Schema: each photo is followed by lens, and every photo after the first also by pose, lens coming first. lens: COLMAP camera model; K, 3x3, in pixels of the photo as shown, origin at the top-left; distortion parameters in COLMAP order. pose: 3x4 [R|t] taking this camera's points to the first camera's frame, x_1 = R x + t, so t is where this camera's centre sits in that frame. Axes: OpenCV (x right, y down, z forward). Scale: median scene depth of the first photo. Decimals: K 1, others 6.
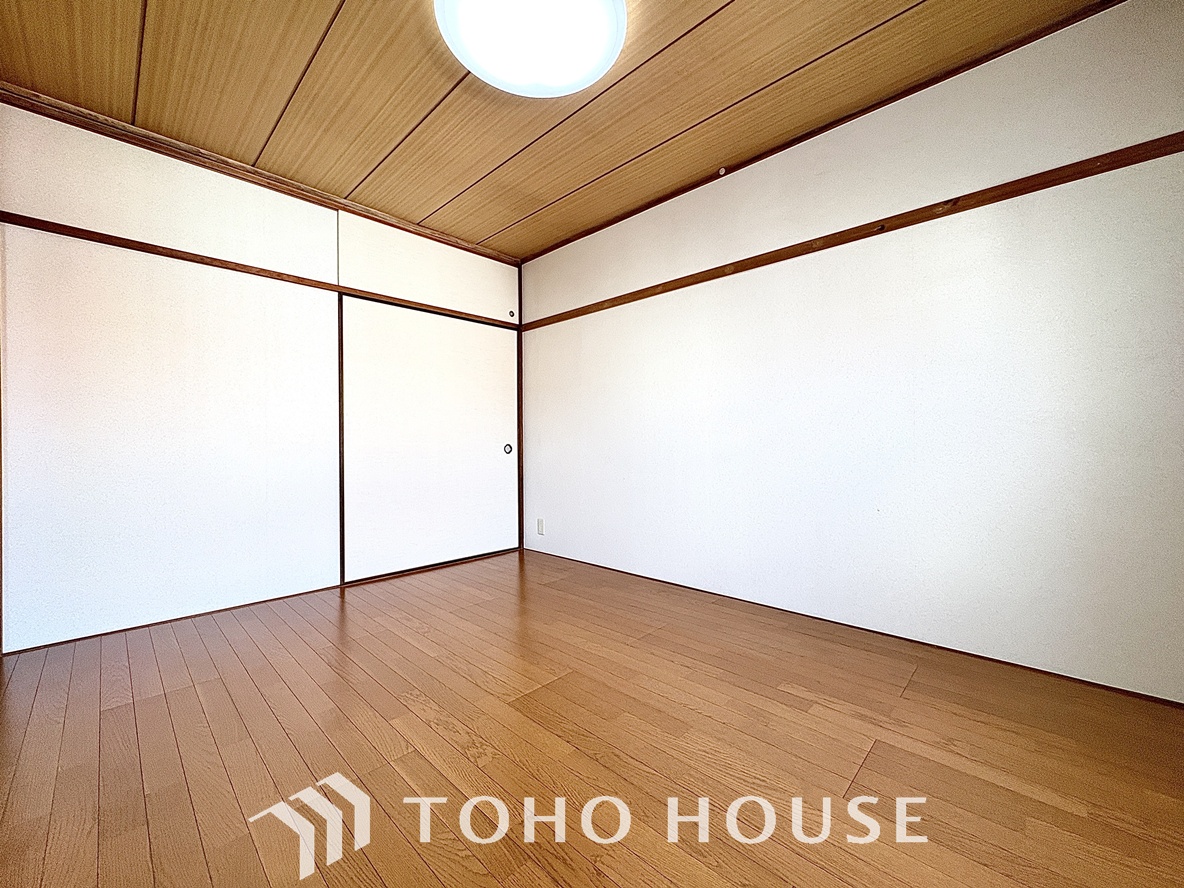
lens RADIAL K [[471.3, 0, 593.8], [0, 471.3, 443.3], [0, 0, 1]] dist [0.002254, 0.000256]
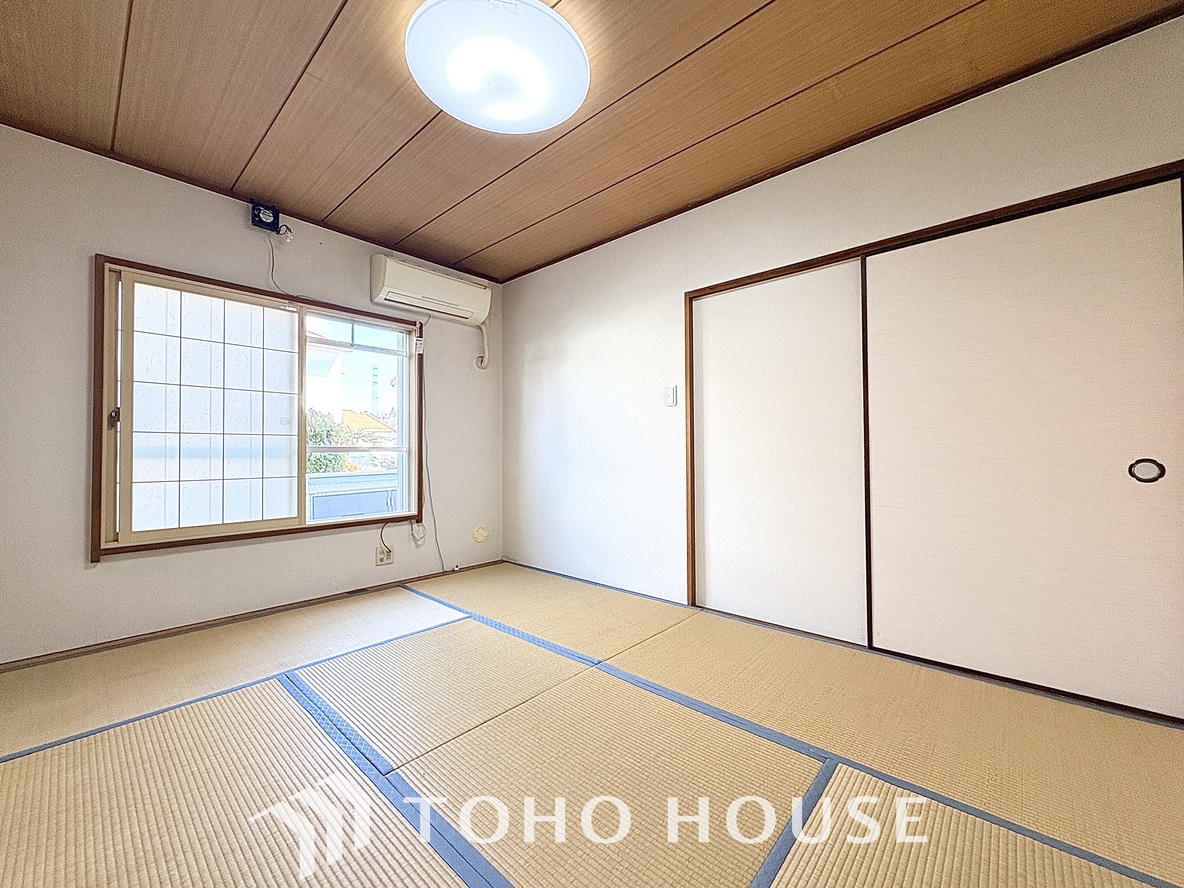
lens RADIAL K [[450.3, 0, 596.0], [0, 450.3, 447.5], [0, 0, 1]] dist [-0.001712, -0.000222]
pose [[0.998224, 0.008278, 0.058986, -0.148369], [-0.007294, 0.999831, -0.016877, 0.000418], [-0.059116, 0.016417, 0.998116, 0.142148]]
